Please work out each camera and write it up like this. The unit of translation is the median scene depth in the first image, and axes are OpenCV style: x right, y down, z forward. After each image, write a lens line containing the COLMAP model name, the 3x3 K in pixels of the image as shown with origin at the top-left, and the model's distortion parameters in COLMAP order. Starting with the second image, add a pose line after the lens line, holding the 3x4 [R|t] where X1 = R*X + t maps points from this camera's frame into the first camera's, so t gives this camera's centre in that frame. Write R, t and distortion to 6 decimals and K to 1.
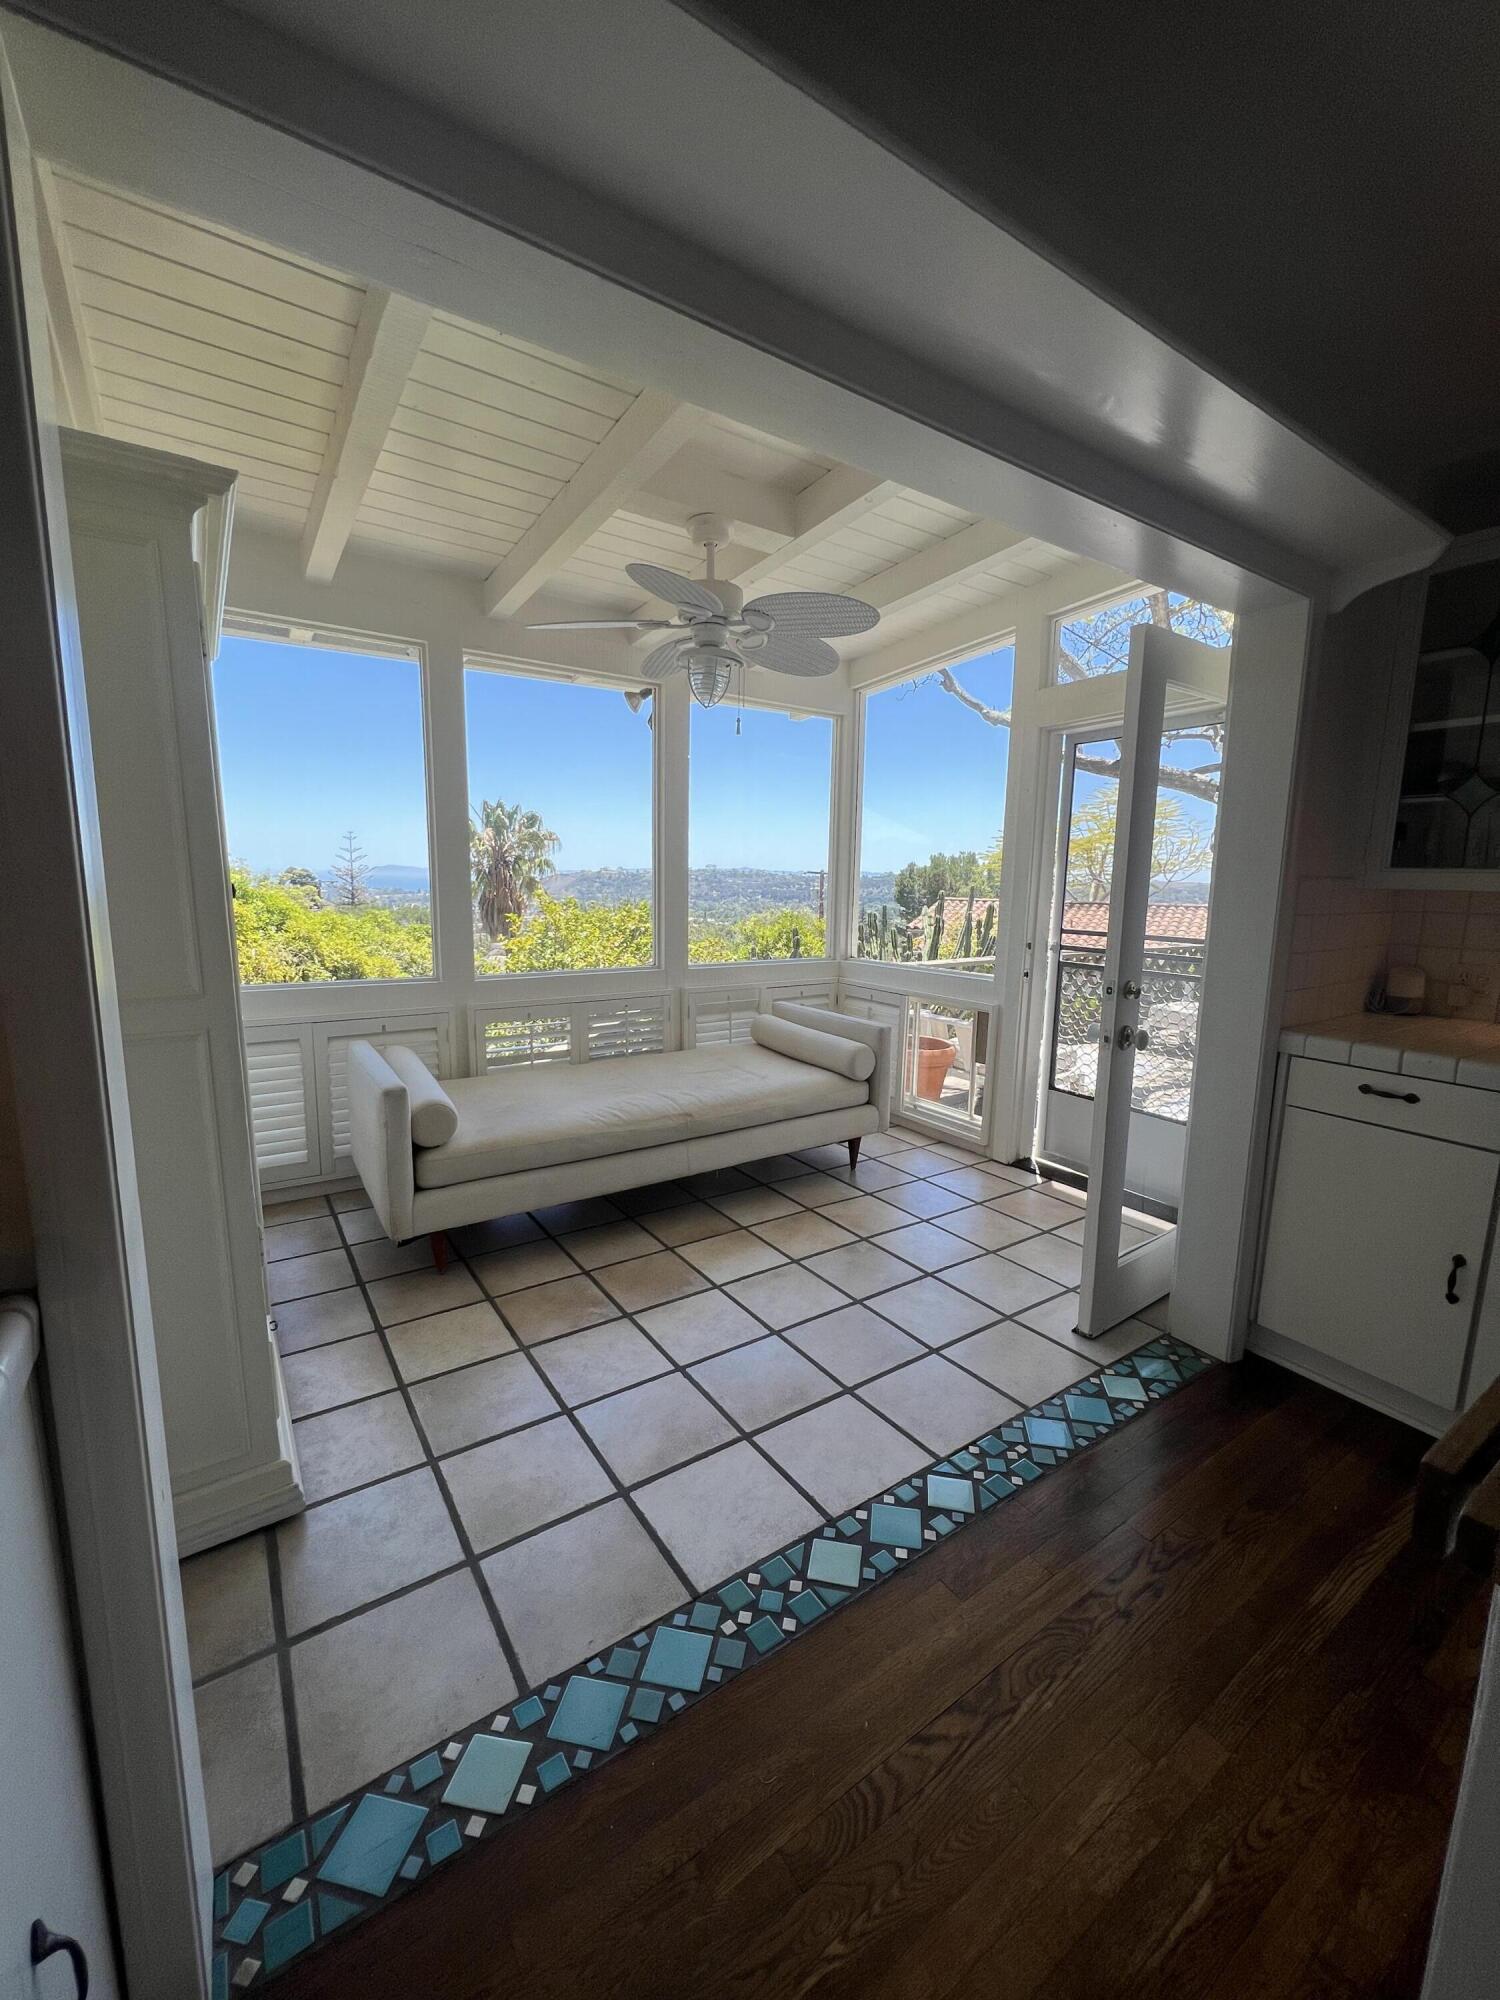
lens RADIAL K [[801.7, 0, 751.9], [0, 801.7, 997.9], [0, 0, 1]] dist [-0.001078, -0.001281]
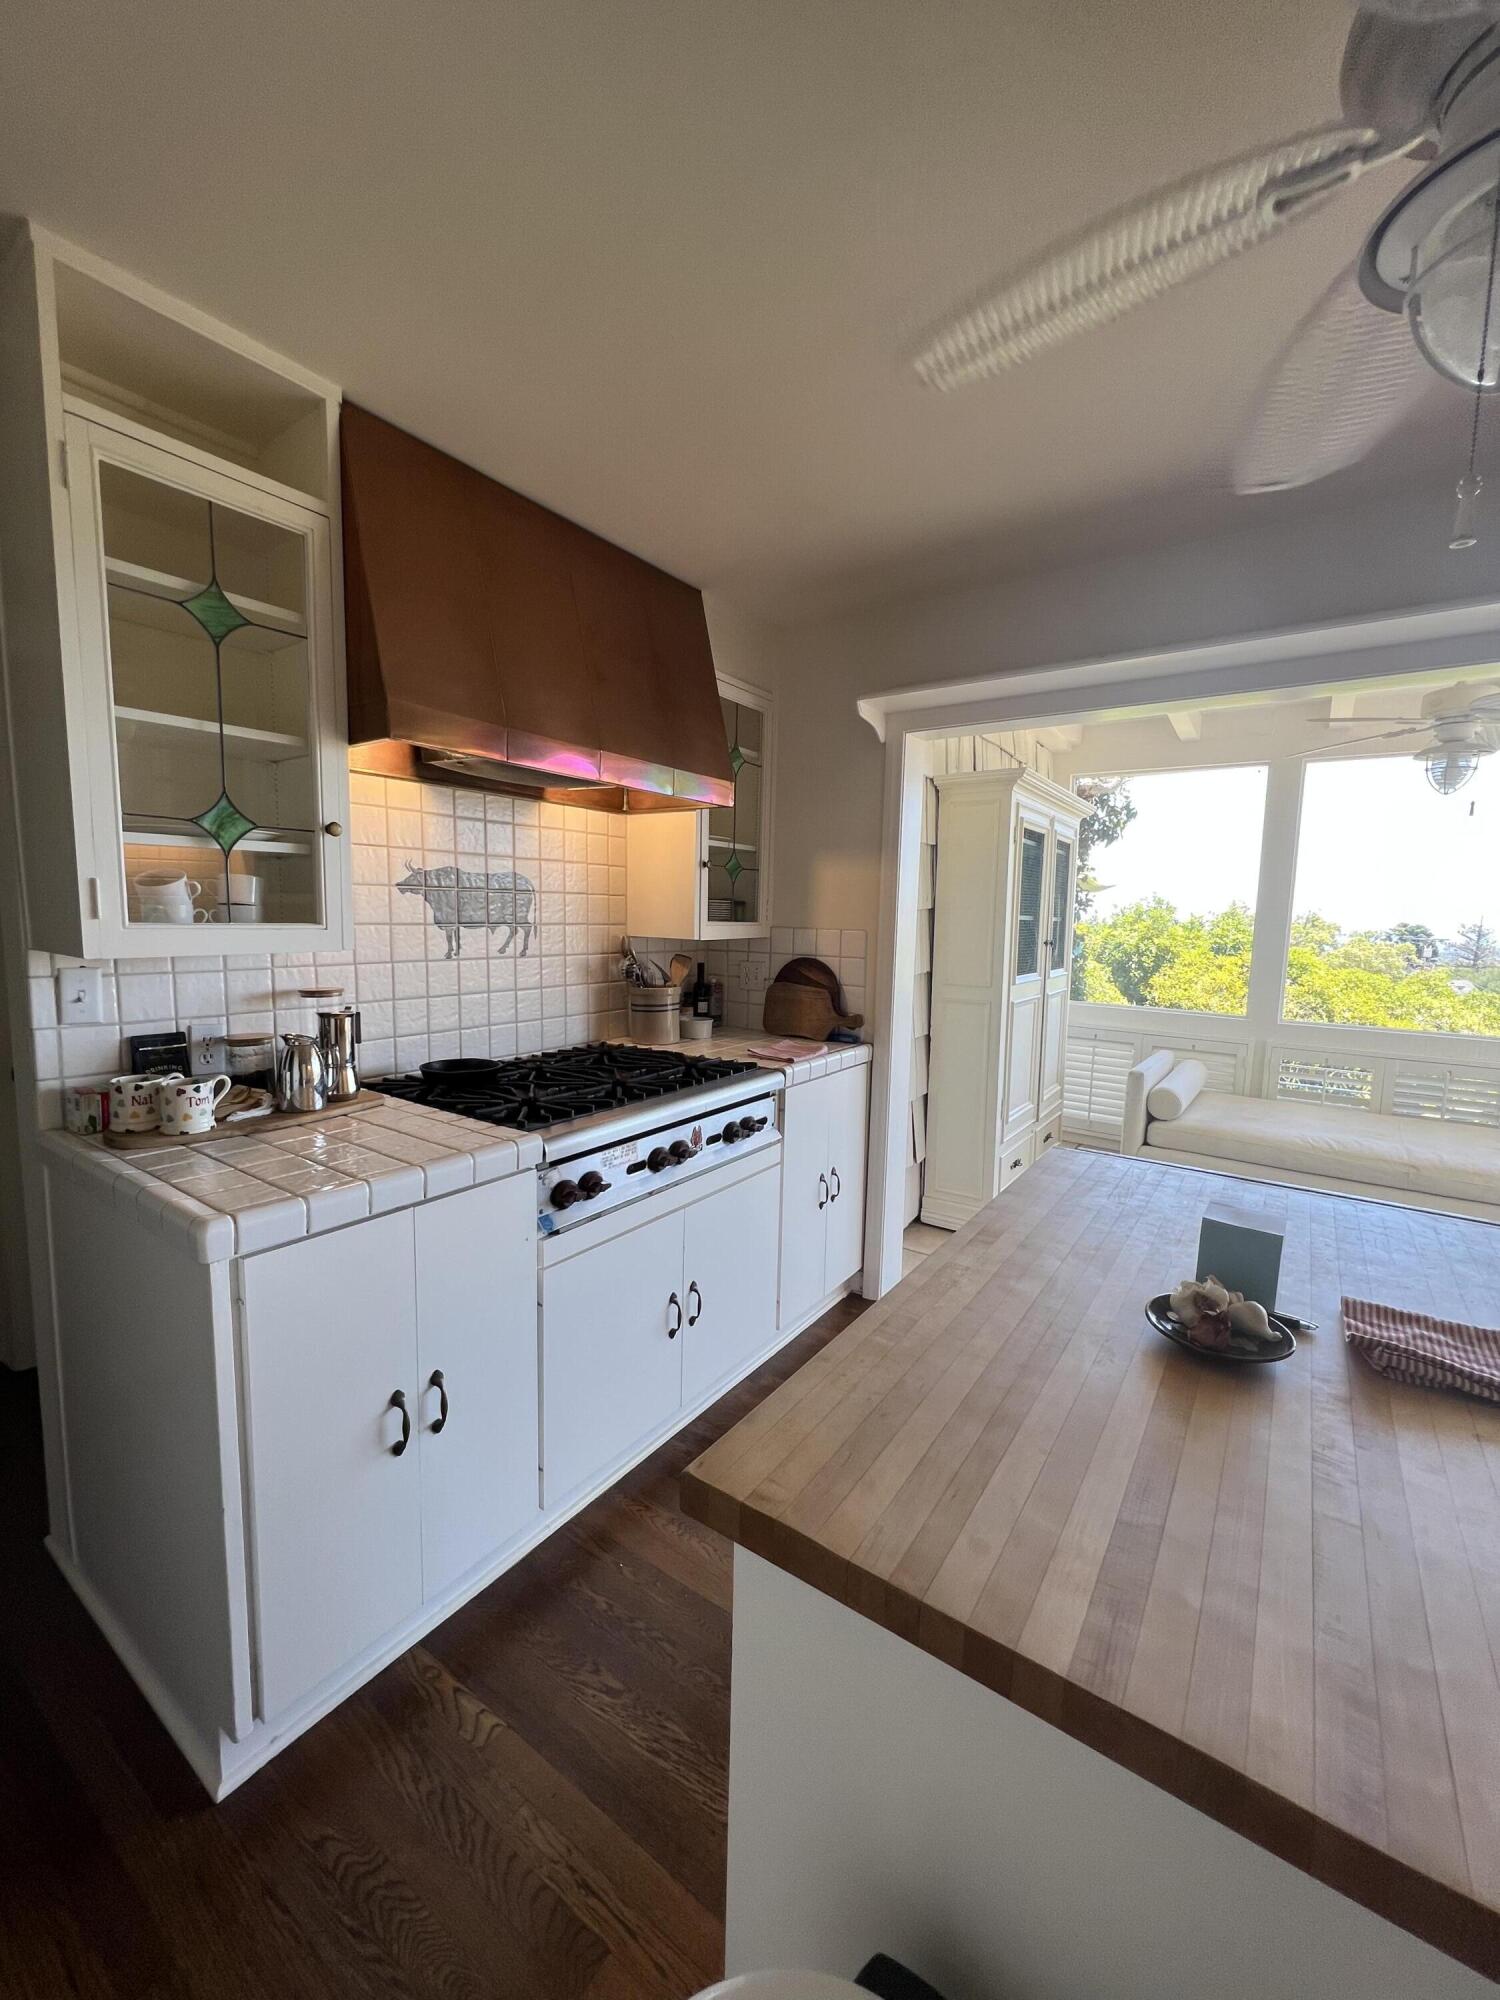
lens RADIAL K [[801.7, 0, 745.9], [0, 801.7, 997.7], [0, 0, 1]] dist [-0.001078, -0.001281]
pose [[0.353411, 0.094580, -0.930675, 0.526749], [-0.156117, 0.986887, 0.041009, 0.017384], [0.922349, 0.130801, 0.363542, -0.211967]]
